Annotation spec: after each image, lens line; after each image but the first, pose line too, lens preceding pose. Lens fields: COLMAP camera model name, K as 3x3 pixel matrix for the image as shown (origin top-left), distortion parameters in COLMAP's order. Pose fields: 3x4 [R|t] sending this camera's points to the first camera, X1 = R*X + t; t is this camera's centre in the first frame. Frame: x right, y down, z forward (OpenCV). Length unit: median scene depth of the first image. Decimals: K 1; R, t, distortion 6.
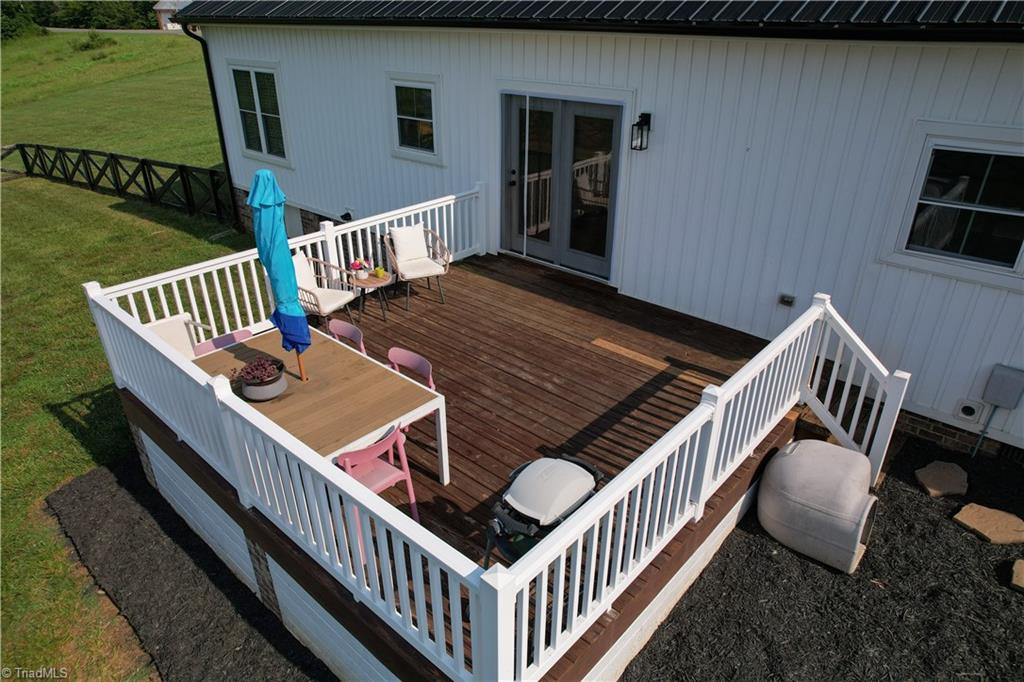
lens RADIAL K [[654.0, 0, 512.0], [0, 654.0, 341.0], [0, 0, 1]] dist [-0.037701, 0.005306]
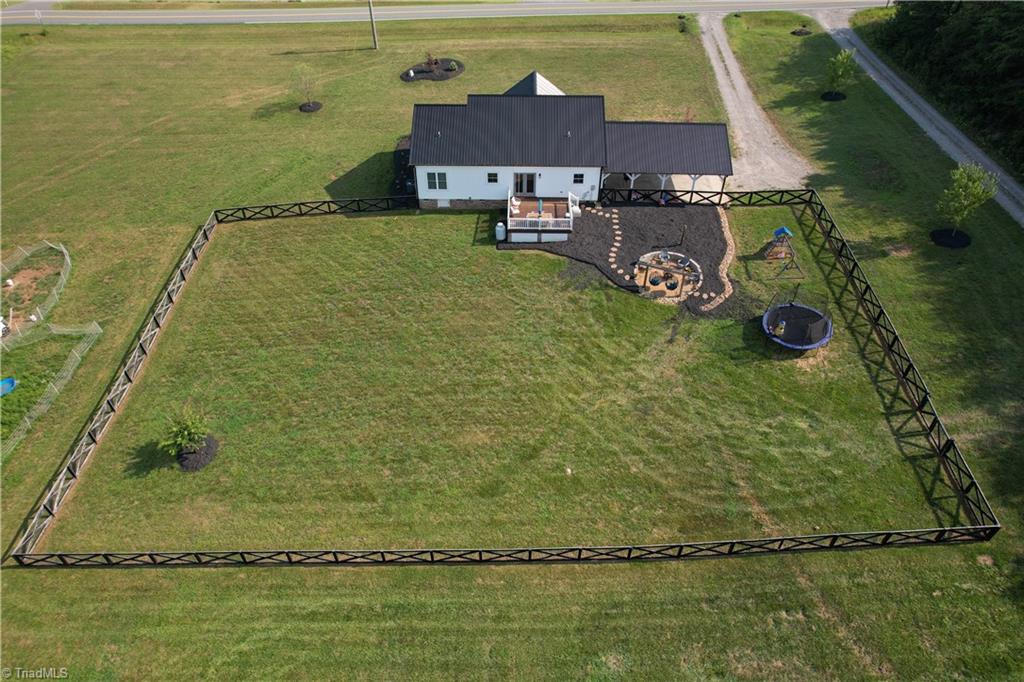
lens RADIAL K [[654.0, 0, 512.0], [0, 654.0, 341.0], [0, 0, 1]] dist [-0.037701, 0.005306]
pose [[0.758257, -0.442125, 0.479137, -3.714823], [0.299001, 0.888905, 0.347055, -1.107082], [-0.579349, -0.119894, 0.806214, -4.229276]]
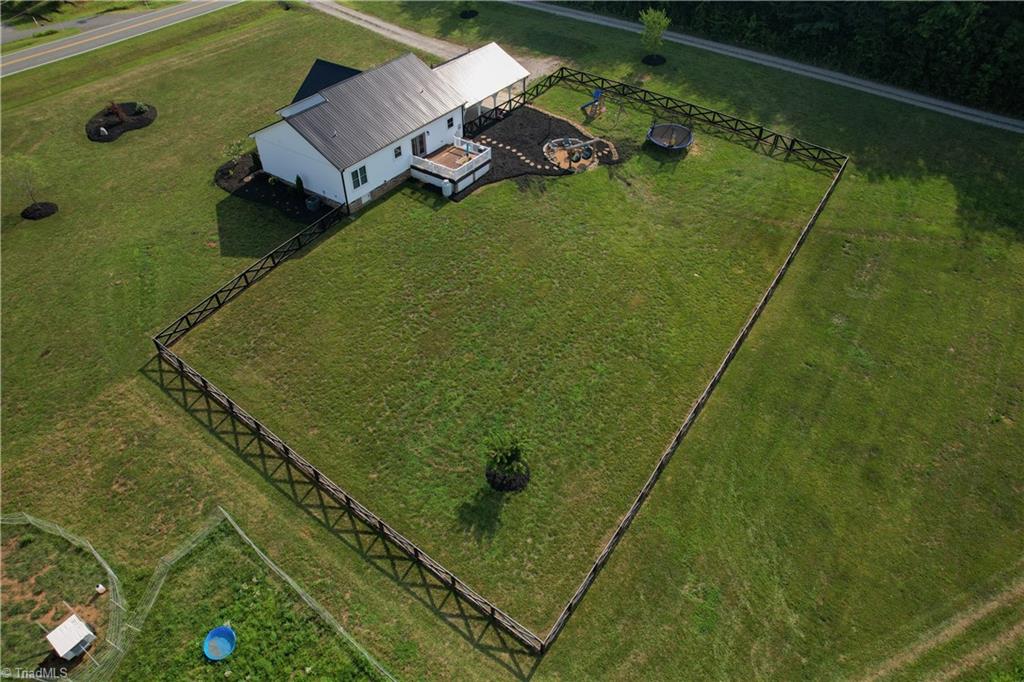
lens RADIAL K [[654.0, 0, 512.0], [0, 654.0, 341.0], [0, 0, 1]] dist [-0.037701, 0.005306]
pose [[-0.121968, -0.679211, 0.723737, -6.208262], [0.437670, 0.617654, 0.653413, -2.931137], [-0.890825, 0.396454, 0.221936, -0.574658]]
